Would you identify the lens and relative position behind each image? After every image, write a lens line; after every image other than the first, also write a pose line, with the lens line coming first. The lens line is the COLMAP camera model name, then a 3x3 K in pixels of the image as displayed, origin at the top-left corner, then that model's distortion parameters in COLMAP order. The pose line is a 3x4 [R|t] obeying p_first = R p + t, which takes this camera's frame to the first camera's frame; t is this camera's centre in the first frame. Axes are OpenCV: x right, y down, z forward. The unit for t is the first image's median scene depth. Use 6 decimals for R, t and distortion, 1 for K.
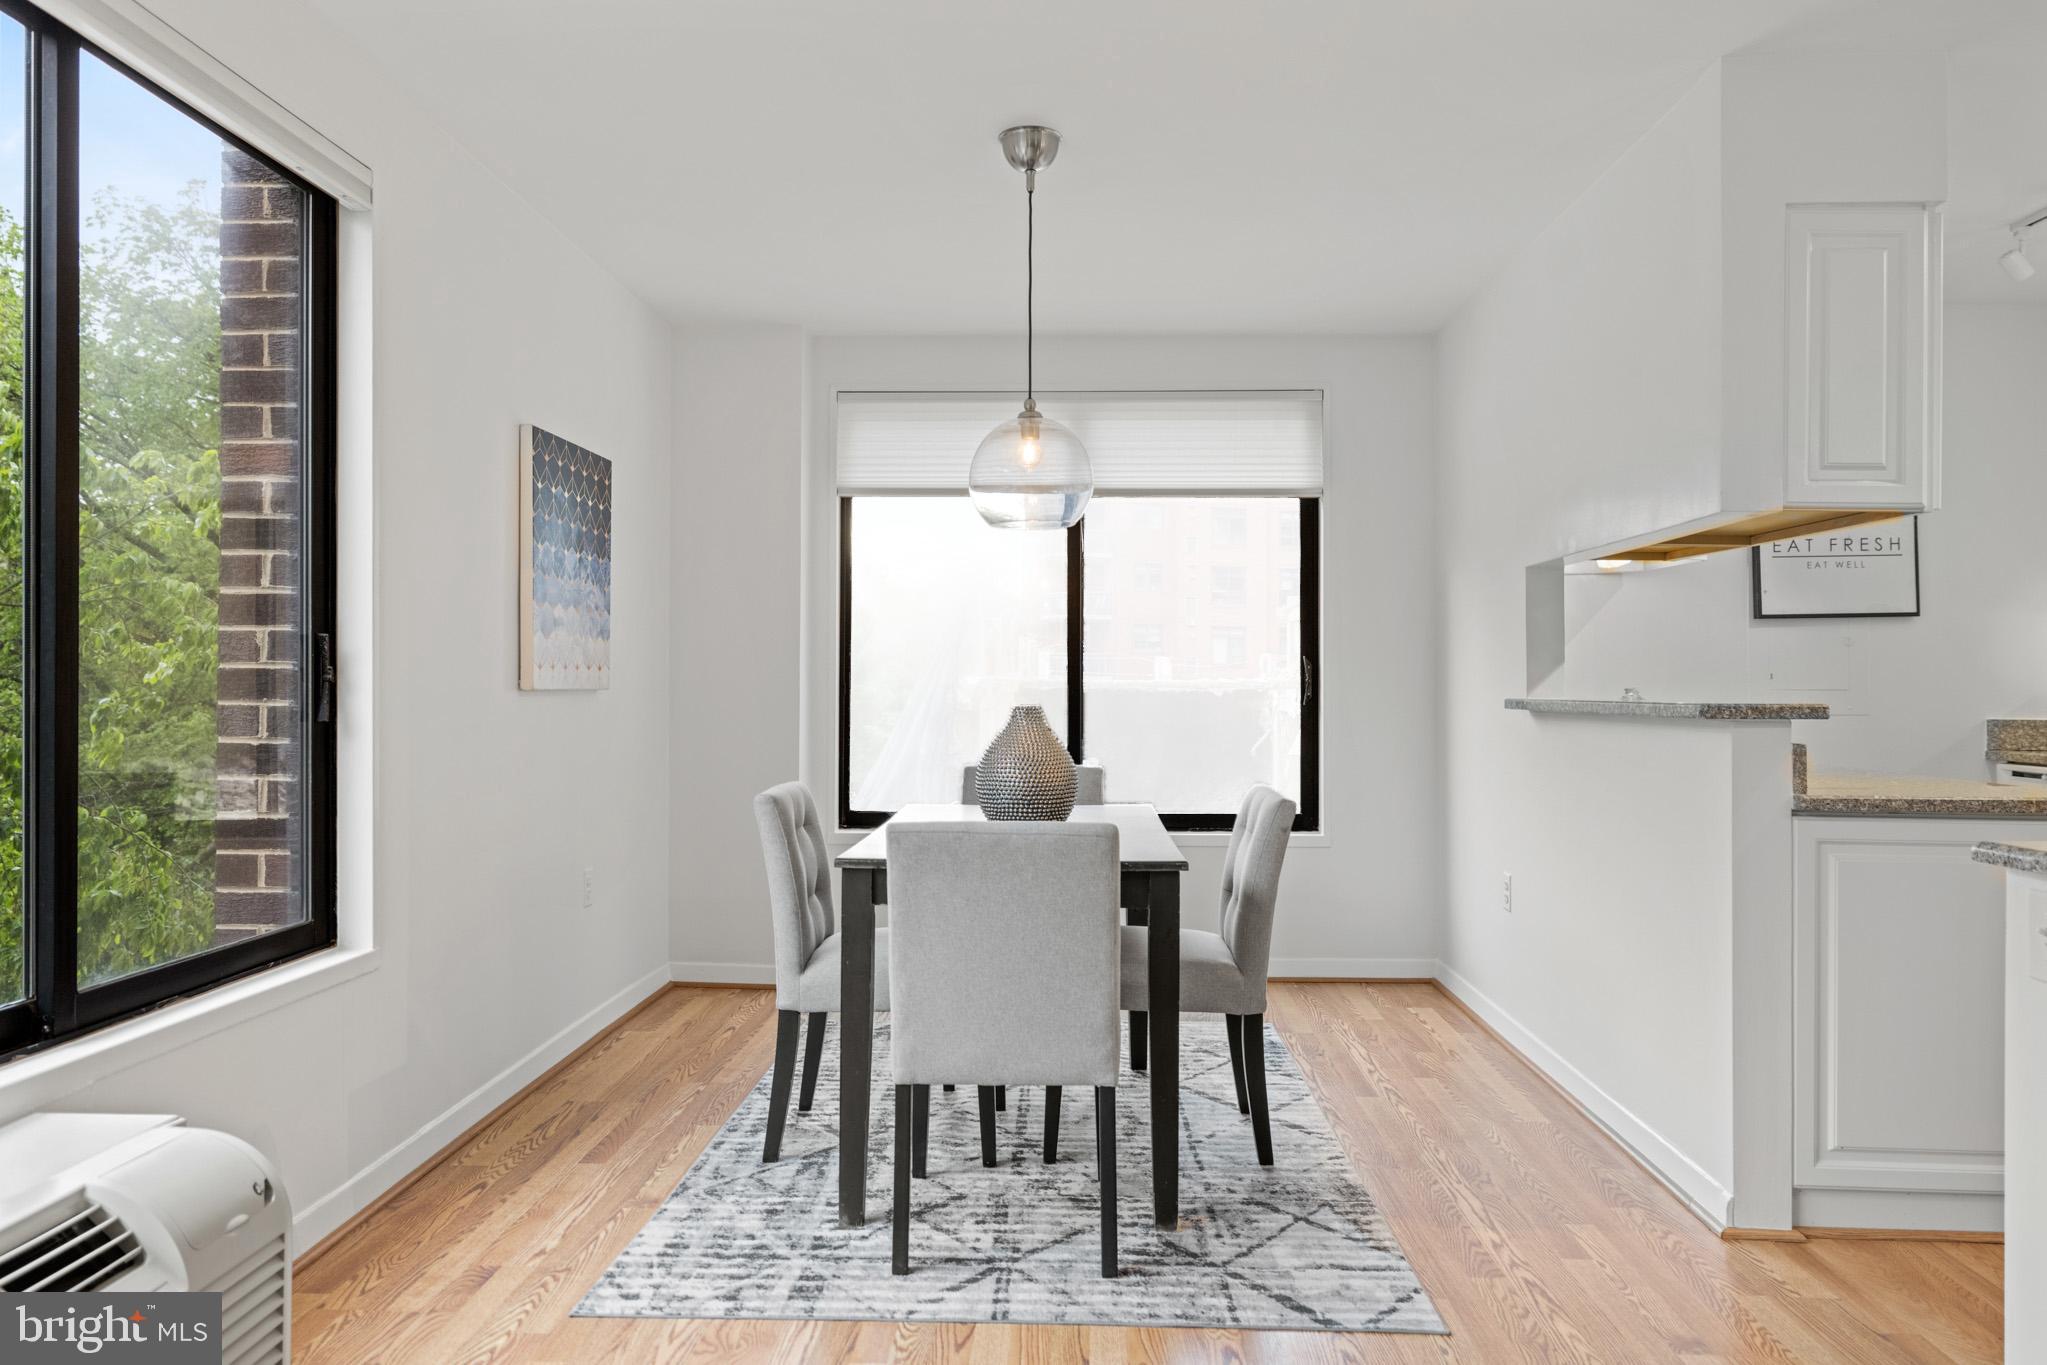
lens RADIAL K [[1400.7, 0, 1019.3], [0, 1400.7, 660.0], [0, 0, 1]] dist [0.001027, 0.002496]
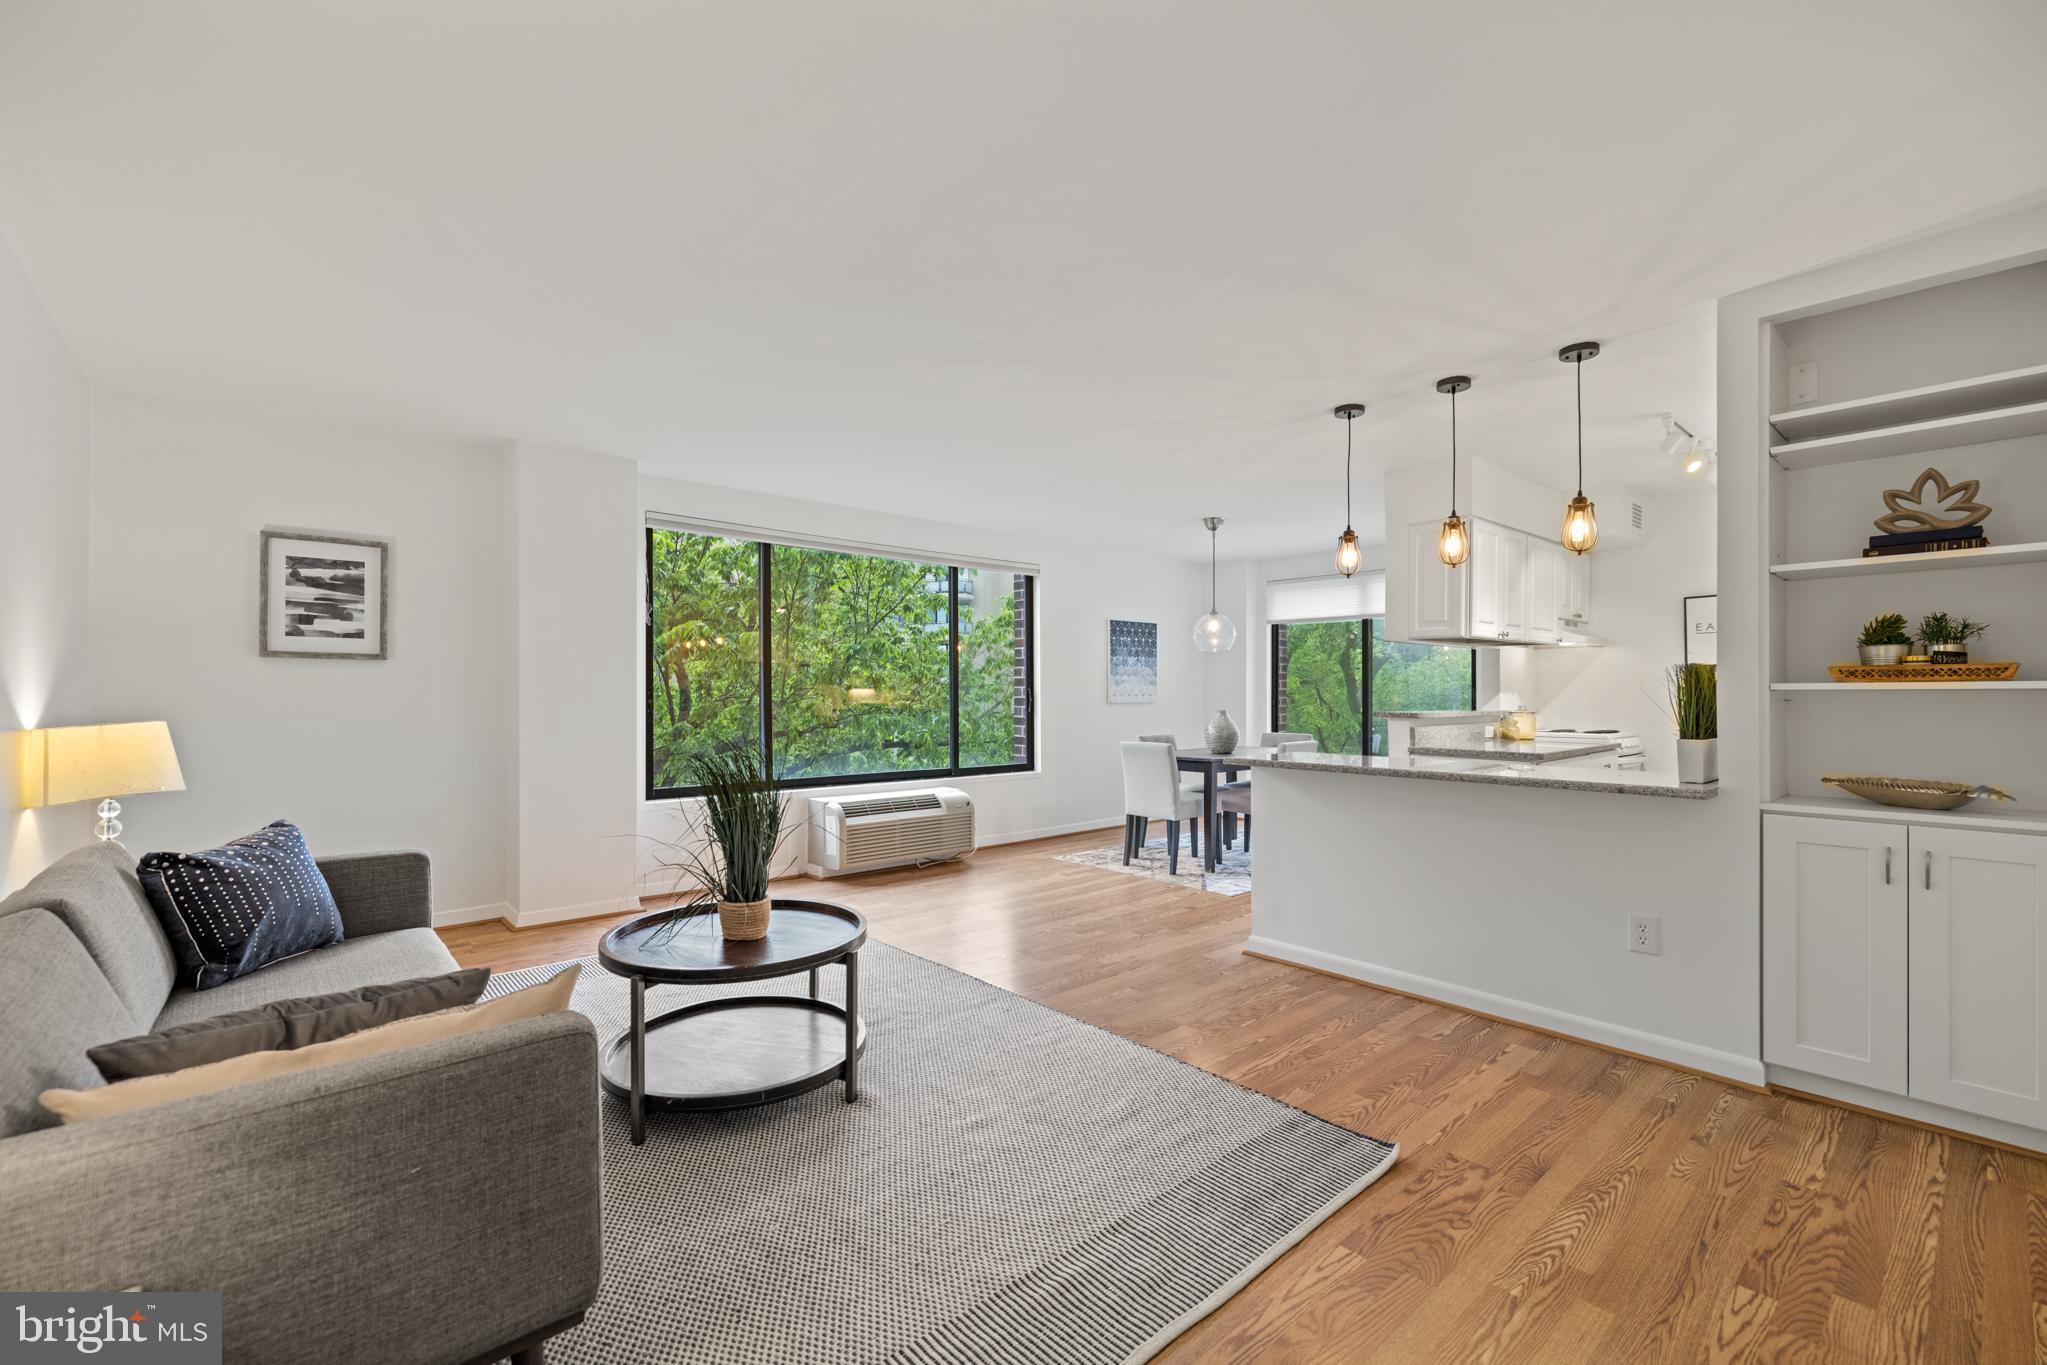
lens RADIAL K [[860.1, 0, 1019.3], [0, 860.1, 689.8], [0, 0, 1]] dist [0.003251, 0.000437]
pose [[0.692370, -0.004637, -0.721528, 1.199129], [0.013299, 0.999891, 0.006335, -0.031044], [0.721420, -0.013982, 0.692357, -0.659403]]
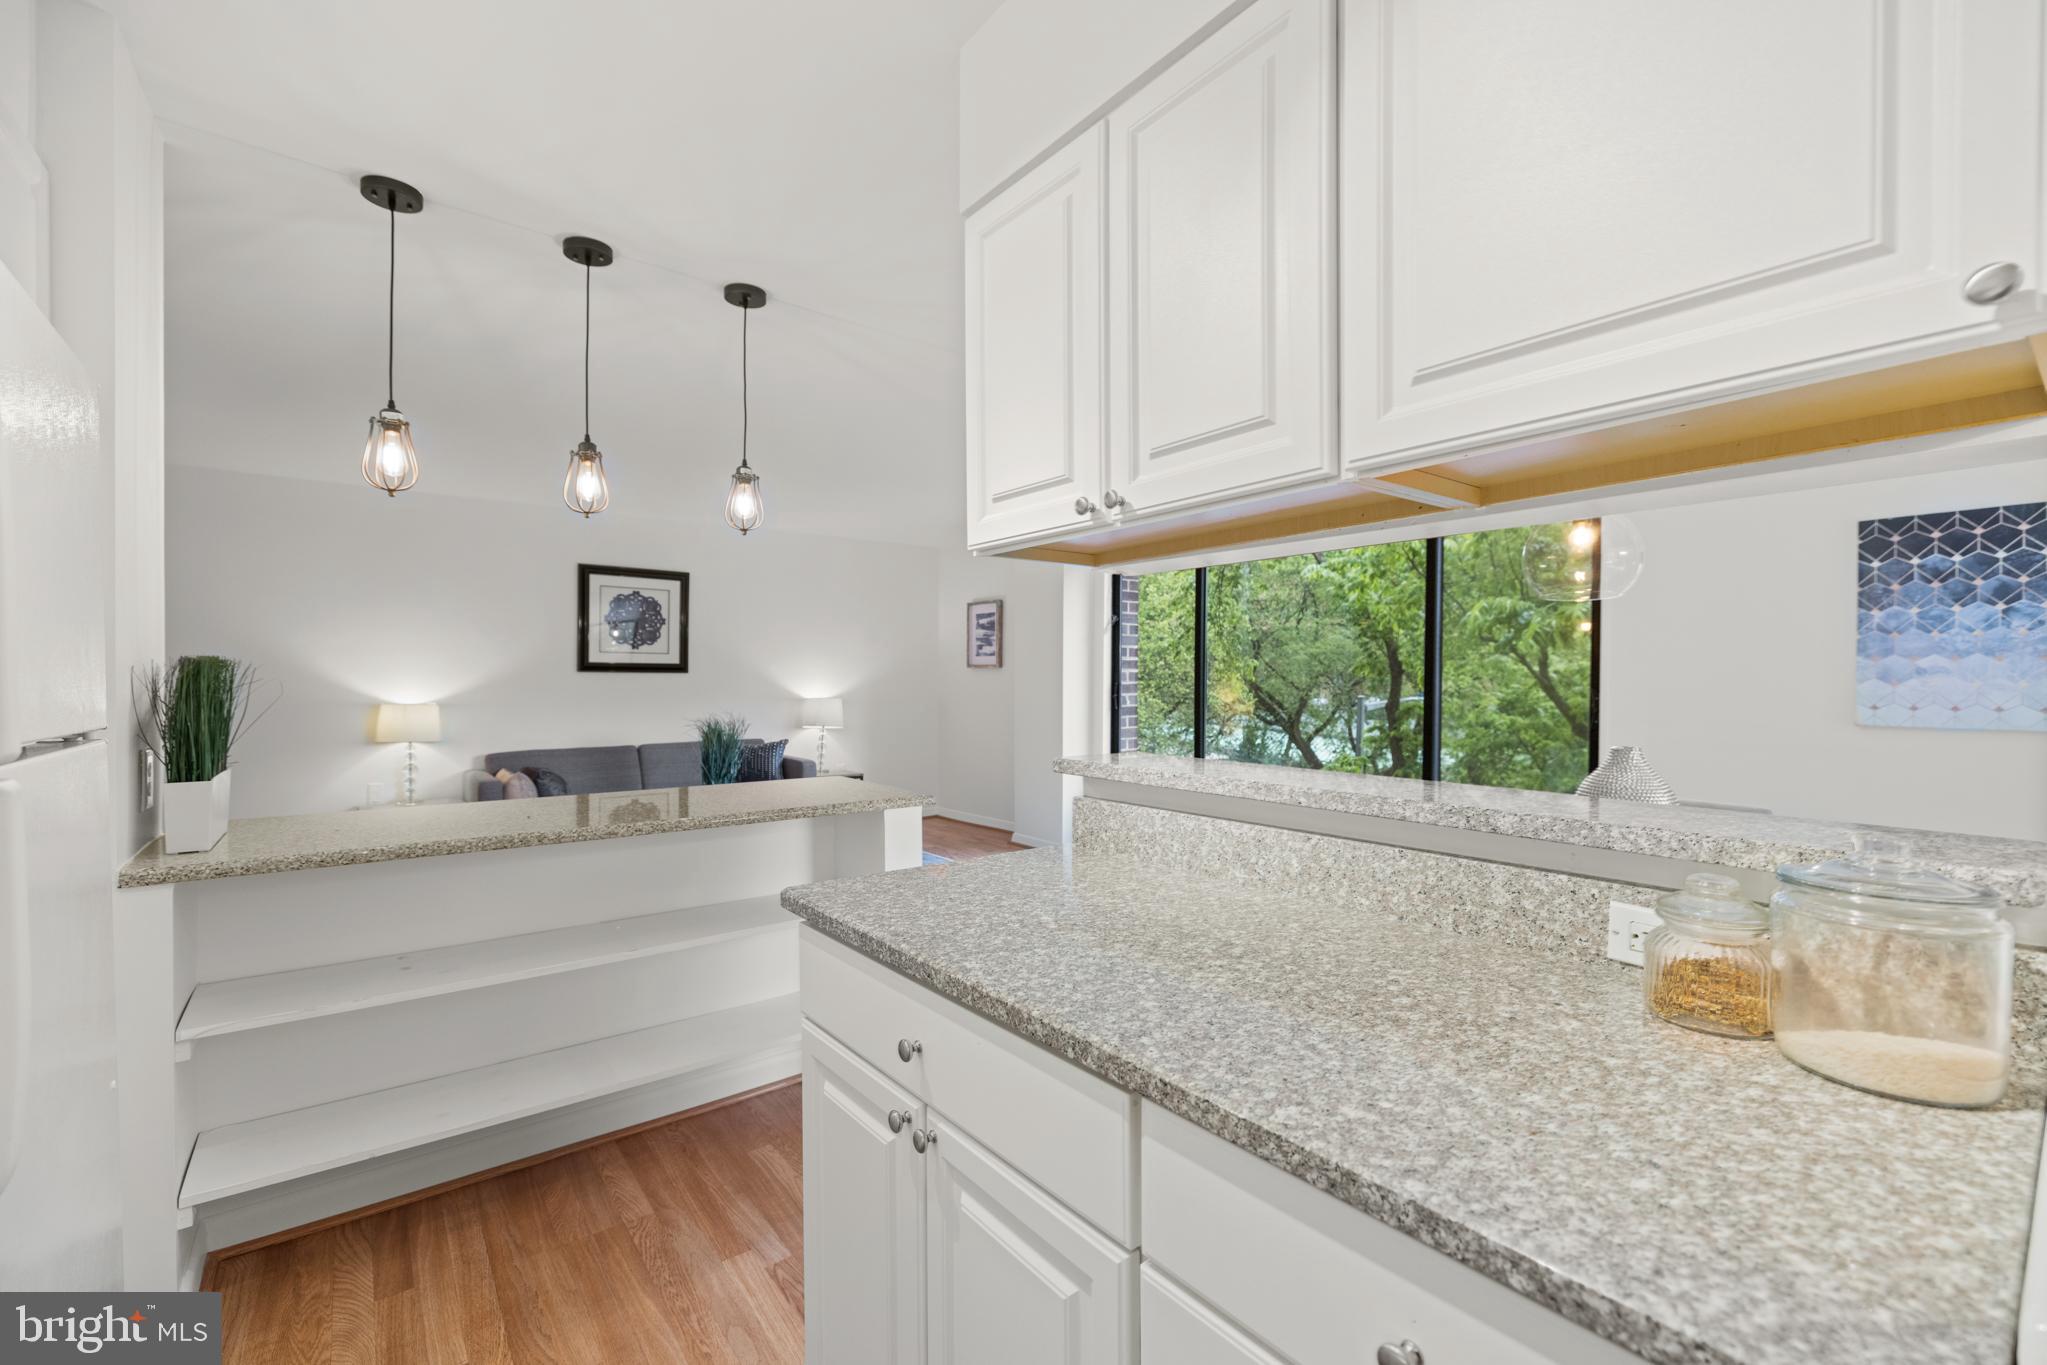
lens RADIAL K [[857.3, 0, 1021.4], [0, 857.3, 680.0], [0, 0, 1]] dist [-0.000056, -0.000008]
pose [[-0.759641, -0.005640, -0.650318, 0.983286], [0.004237, 0.999898, -0.013622, -0.017380], [0.650329, -0.013103, -0.759540, 1.429248]]
